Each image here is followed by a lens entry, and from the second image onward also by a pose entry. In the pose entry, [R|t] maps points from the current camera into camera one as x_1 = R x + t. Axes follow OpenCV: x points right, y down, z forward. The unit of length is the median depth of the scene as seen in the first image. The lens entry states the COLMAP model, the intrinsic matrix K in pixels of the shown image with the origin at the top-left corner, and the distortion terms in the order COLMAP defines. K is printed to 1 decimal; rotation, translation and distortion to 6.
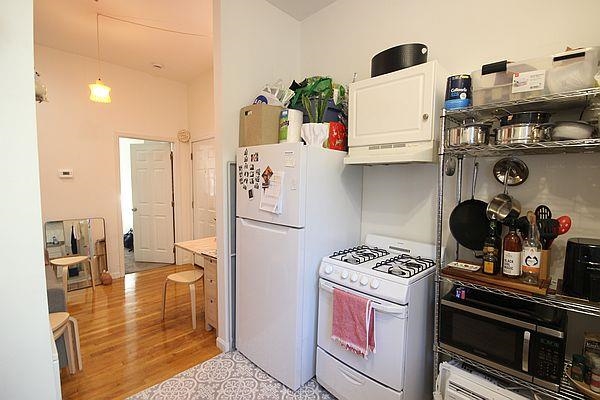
lens RADIAL K [[275.8, 0, 297.0], [0, 275.8, 201.7], [0, 0, 1]] dist [0.001738, -0.001454]
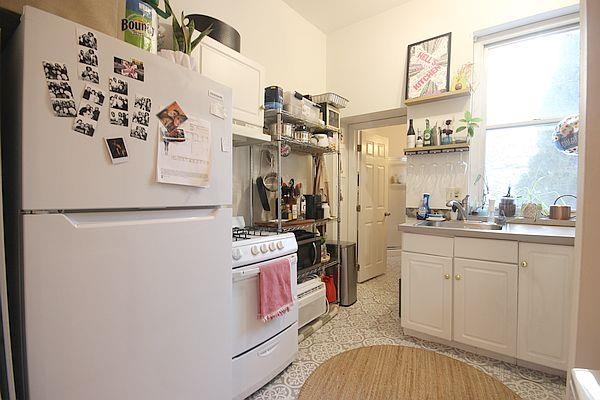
lens RADIAL K [[275.8, 0, 316.9], [0, 275.8, 199.8], [0, 0, 1]] dist [0.001738, -0.001454]
pose [[-0.154543, -0.038889, 0.987220, -0.647929], [0.062628, 0.996830, 0.049071, 0.050344], [-0.985999, 0.069412, -0.151618, 0.770029]]
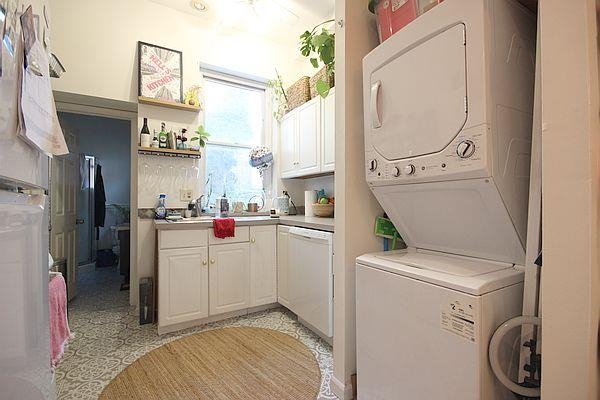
lens RADIAL K [[275.8, 0, 302.3], [0, 275.8, 200.5], [0, 0, 1]] dist [0.001738, -0.001454]
pose [[-0.964780, -0.006043, 0.262987, -0.457644], [0.009876, 0.998199, 0.059170, 0.075862], [-0.262871, 0.059683, -0.962983, 1.163304]]
